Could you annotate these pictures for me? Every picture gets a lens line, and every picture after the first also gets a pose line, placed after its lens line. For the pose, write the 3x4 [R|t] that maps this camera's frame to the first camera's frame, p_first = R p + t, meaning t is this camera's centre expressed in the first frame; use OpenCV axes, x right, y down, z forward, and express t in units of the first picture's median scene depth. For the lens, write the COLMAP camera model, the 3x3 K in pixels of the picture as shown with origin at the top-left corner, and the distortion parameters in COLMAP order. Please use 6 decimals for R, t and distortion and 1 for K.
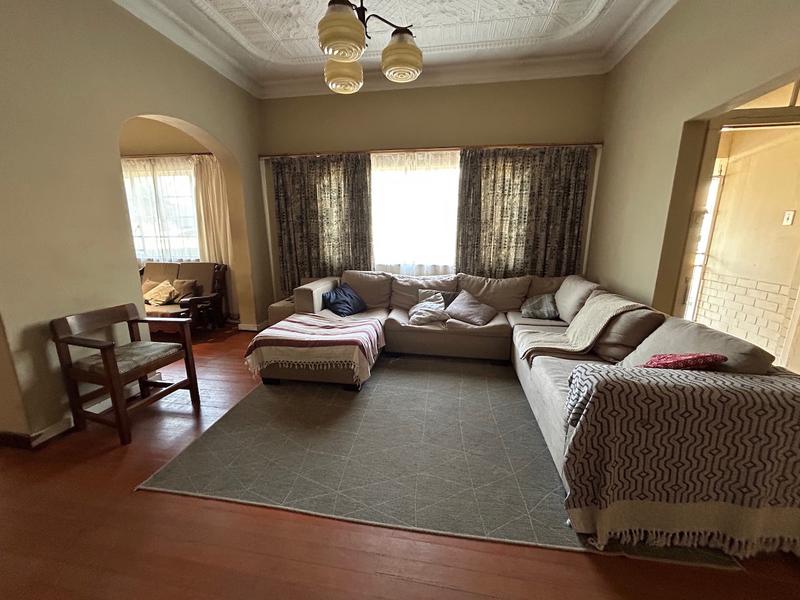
lens RADIAL K [[321.1, 0, 400.1], [0, 321.1, 303.3], [0, 0, 1]] dist [-0.002242, -0.000066]
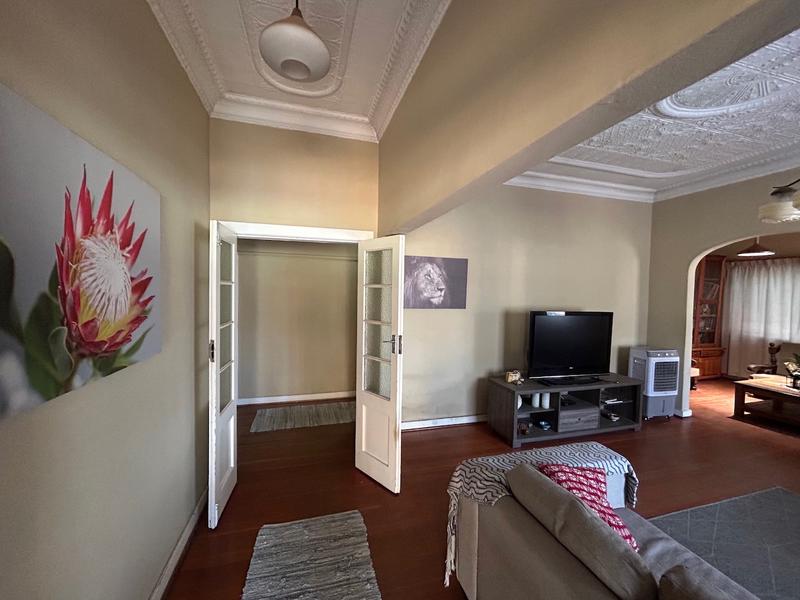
lens RADIAL K [[321.1, 0, 400.0], [0, 321.1, 302.6], [0, 0, 1]] dist [-0.002242, -0.000066]
pose [[-0.896488, -0.000518, -0.443067, 0.723289], [-0.117681, 0.964360, 0.236985, -0.215524], [0.427153, 0.264595, -0.864598, 0.596208]]
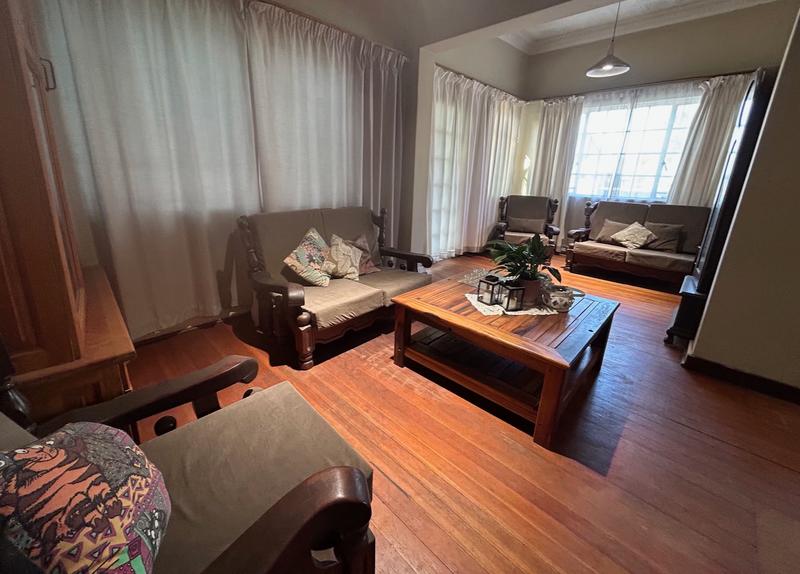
lens RADIAL K [[333.1, 0, 388.6], [0, 333.1, 268.0], [0, 0, 1]] dist [0.004021, 0.000503]
pose [[0.813120, 0.184327, -0.552141, -0.858992], [-0.156971, 0.982834, 0.096944, 0.088625], [0.560533, 0.007843, 0.828095, -0.232432]]
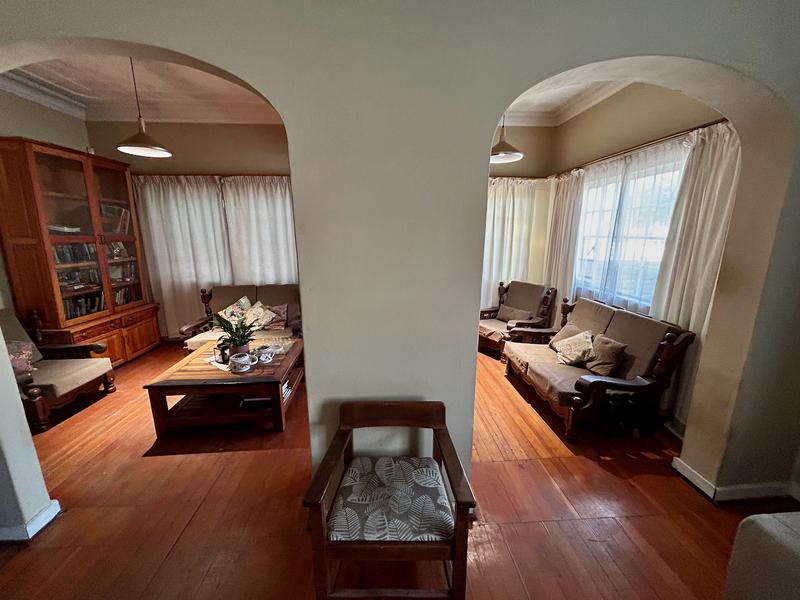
lens RADIAL K [[321.1, 0, 398.5], [0, 321.1, 300.5], [0, 0, 1]] dist [-0.002242, -0.000066]
pose [[0.228619, 0.205983, -0.951475, -0.197383], [-0.215197, 0.963874, 0.156960, -0.177010], [0.949433, 0.168870, 0.264687, 0.468364]]
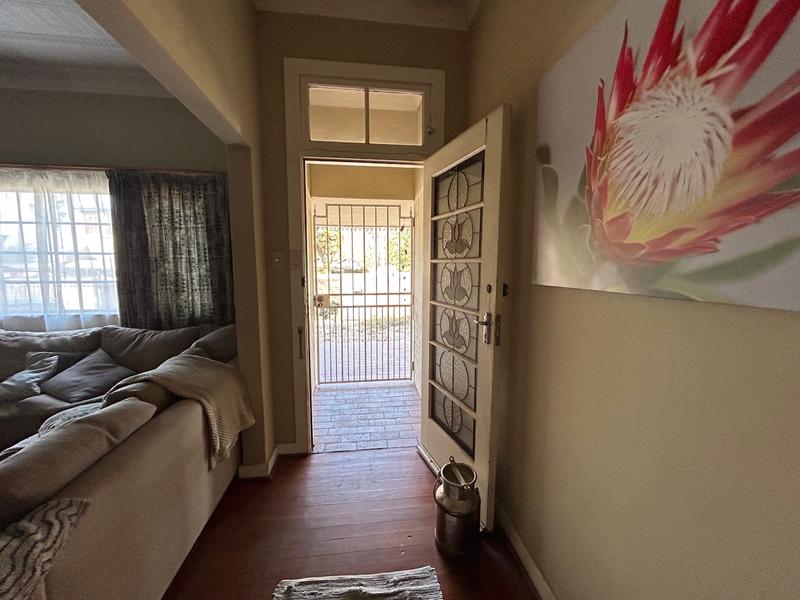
lens RADIAL K [[321.1, 0, 398.5], [0, 321.1, 300.8], [0, 0, 1]] dist [-0.002242, -0.000066]
pose [[0.956596, -0.027274, 0.290137, 0.622423], [0.061604, 0.992037, -0.109856, -0.026746], [-0.284830, 0.122961, 0.950659, 0.077003]]
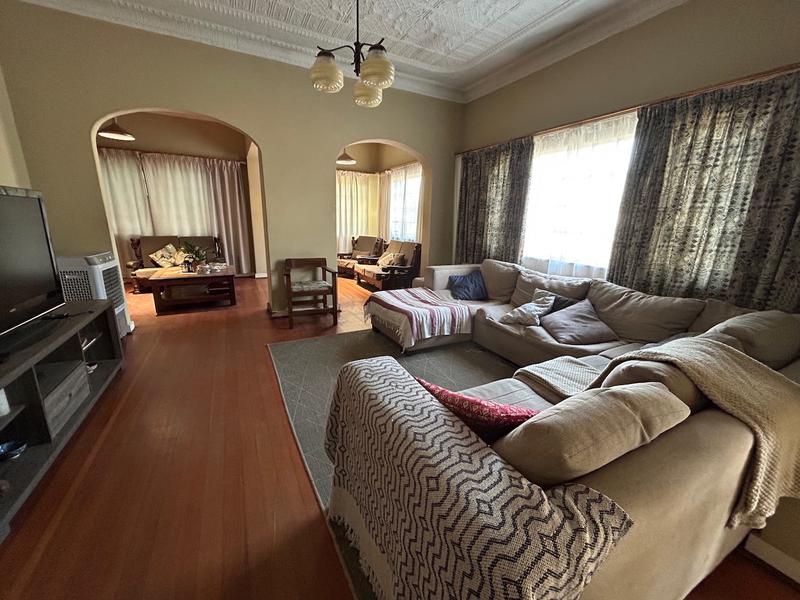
lens RADIAL K [[321.1, 0, 398.4], [0, 321.1, 302.2], [0, 0, 1]] dist [-0.002242, -0.000066]
pose [[0.597186, 0.217730, -0.771986, 0.500263], [-0.204965, 0.971923, 0.115565, -0.030062], [0.775473, 0.089216, 0.625046, 0.166689]]
